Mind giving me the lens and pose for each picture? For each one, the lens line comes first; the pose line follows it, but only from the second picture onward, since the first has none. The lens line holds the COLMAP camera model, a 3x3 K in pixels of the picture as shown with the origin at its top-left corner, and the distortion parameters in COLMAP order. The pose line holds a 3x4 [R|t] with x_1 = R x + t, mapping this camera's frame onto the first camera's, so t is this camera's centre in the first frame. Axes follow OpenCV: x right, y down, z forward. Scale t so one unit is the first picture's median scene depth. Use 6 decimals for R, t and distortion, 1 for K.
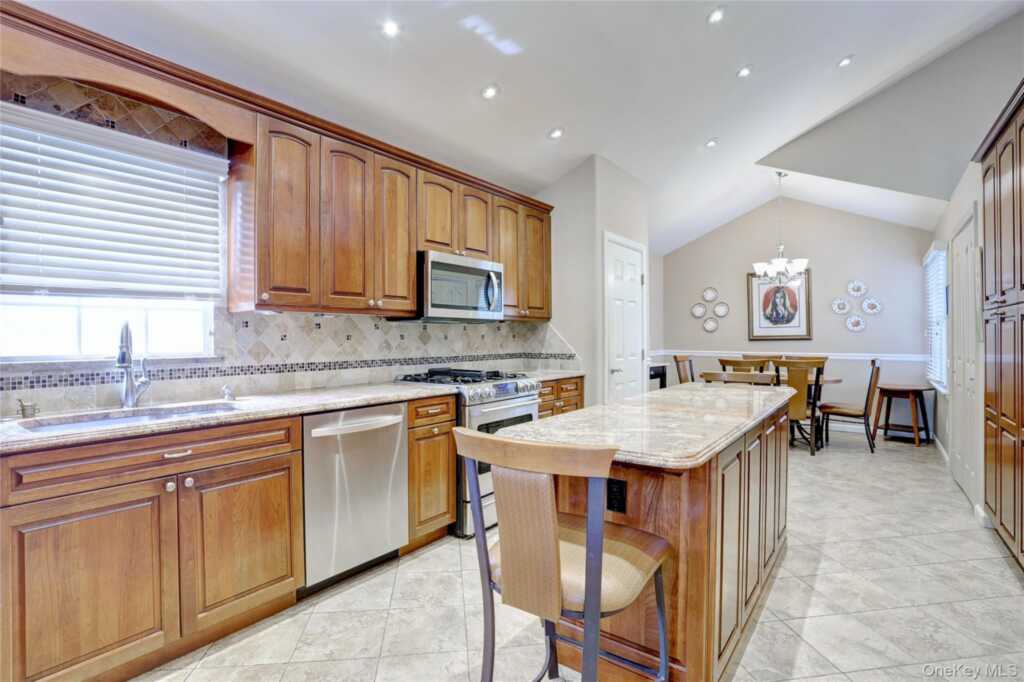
lens RADIAL K [[499.9, 0, 509.9], [0, 499.9, 338.3], [0, 0, 1]] dist [-0.021934, 0.001212]
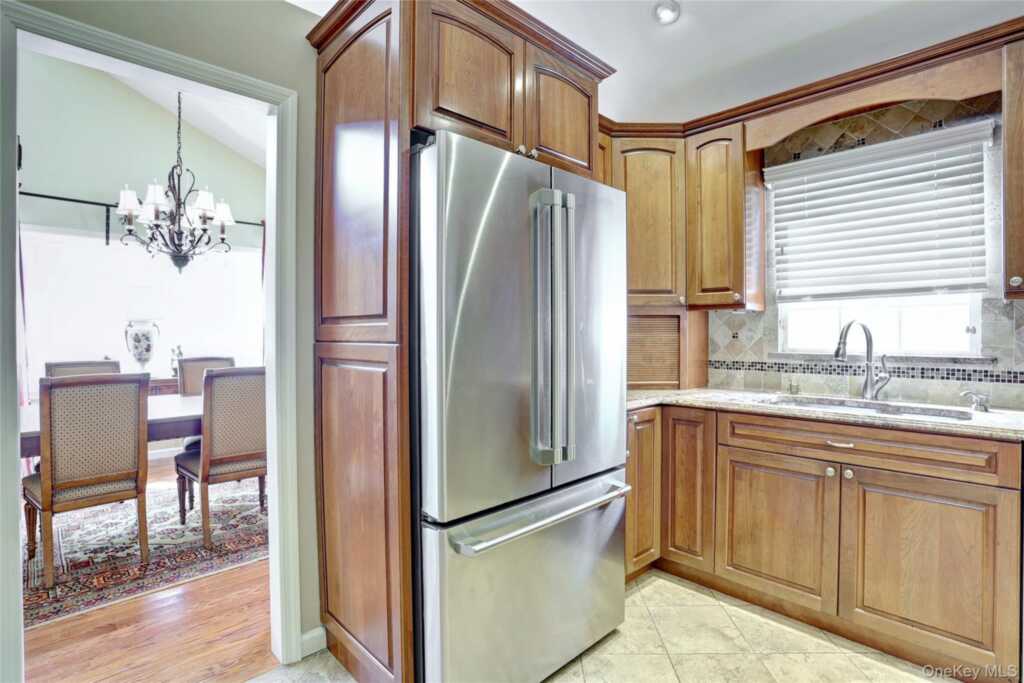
lens RADIAL K [[499.9, 0, 511.5], [0, 499.9, 338.2], [0, 0, 1]] dist [-0.021934, 0.001212]
pose [[-0.166125, 0.010191, -0.986052, 0.451312], [-0.002182, 0.999940, 0.010702, -0.003926], [0.986102, 0.003929, -0.166093, 0.436953]]
